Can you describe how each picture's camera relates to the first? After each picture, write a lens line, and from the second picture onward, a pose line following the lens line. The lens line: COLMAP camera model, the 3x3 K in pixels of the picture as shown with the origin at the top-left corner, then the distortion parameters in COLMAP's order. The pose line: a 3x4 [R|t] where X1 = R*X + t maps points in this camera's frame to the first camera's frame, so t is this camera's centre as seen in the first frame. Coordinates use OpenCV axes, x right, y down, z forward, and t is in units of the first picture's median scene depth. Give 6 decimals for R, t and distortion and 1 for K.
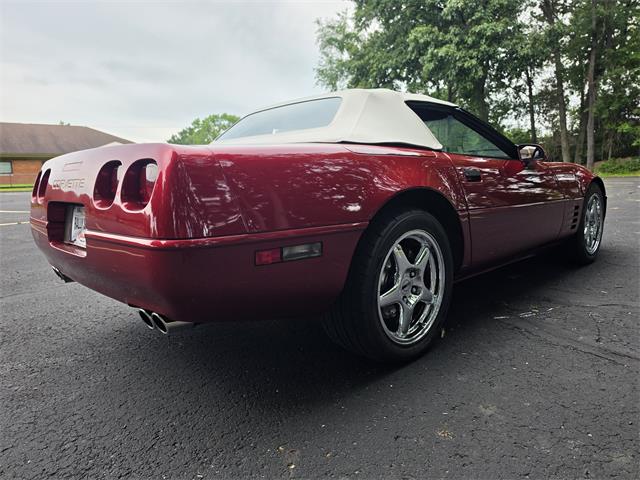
lens RADIAL K [[452.7, 0, 320.0], [0, 452.7, 240.0], [0, 0, 1]] dist [0.002080, -0.007298]
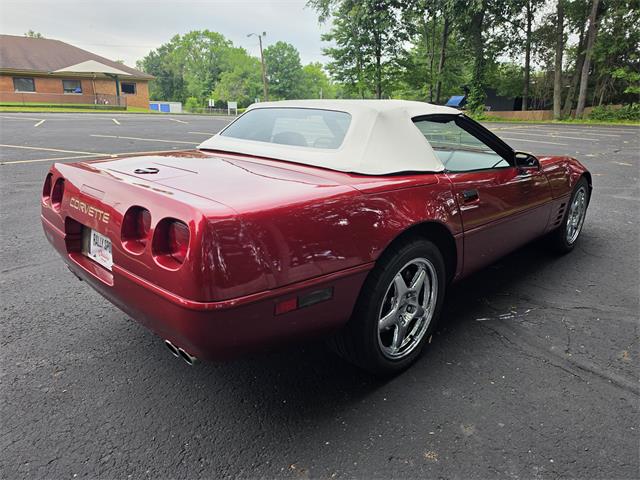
lens RADIAL K [[450.2, 0, 316.6], [0, 450.2, 240.5], [0, 0, 1]] dist [0.025164, -0.030627]
pose [[0.998592, 0.037968, 0.037044, -0.032062], [-0.043255, 0.987076, 0.154307, -0.108286], [-0.030707, -0.155692, 0.987328, -0.024932]]
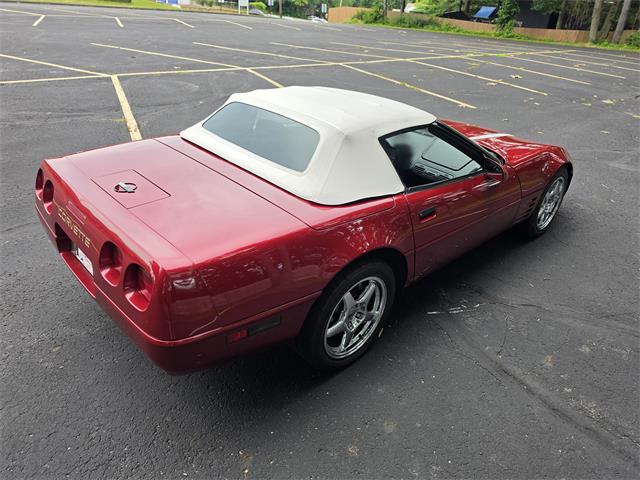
lens RADIAL K [[454.4, 0, 315.6], [0, 454.4, 237.8], [0, 0, 1]] dist [0.020434, -0.027470]
pose [[0.994932, 0.095978, 0.029988, 0.016411], [-0.100457, 0.935656, 0.338314, -0.258080], [0.004412, -0.339612, 0.940555, -0.057115]]
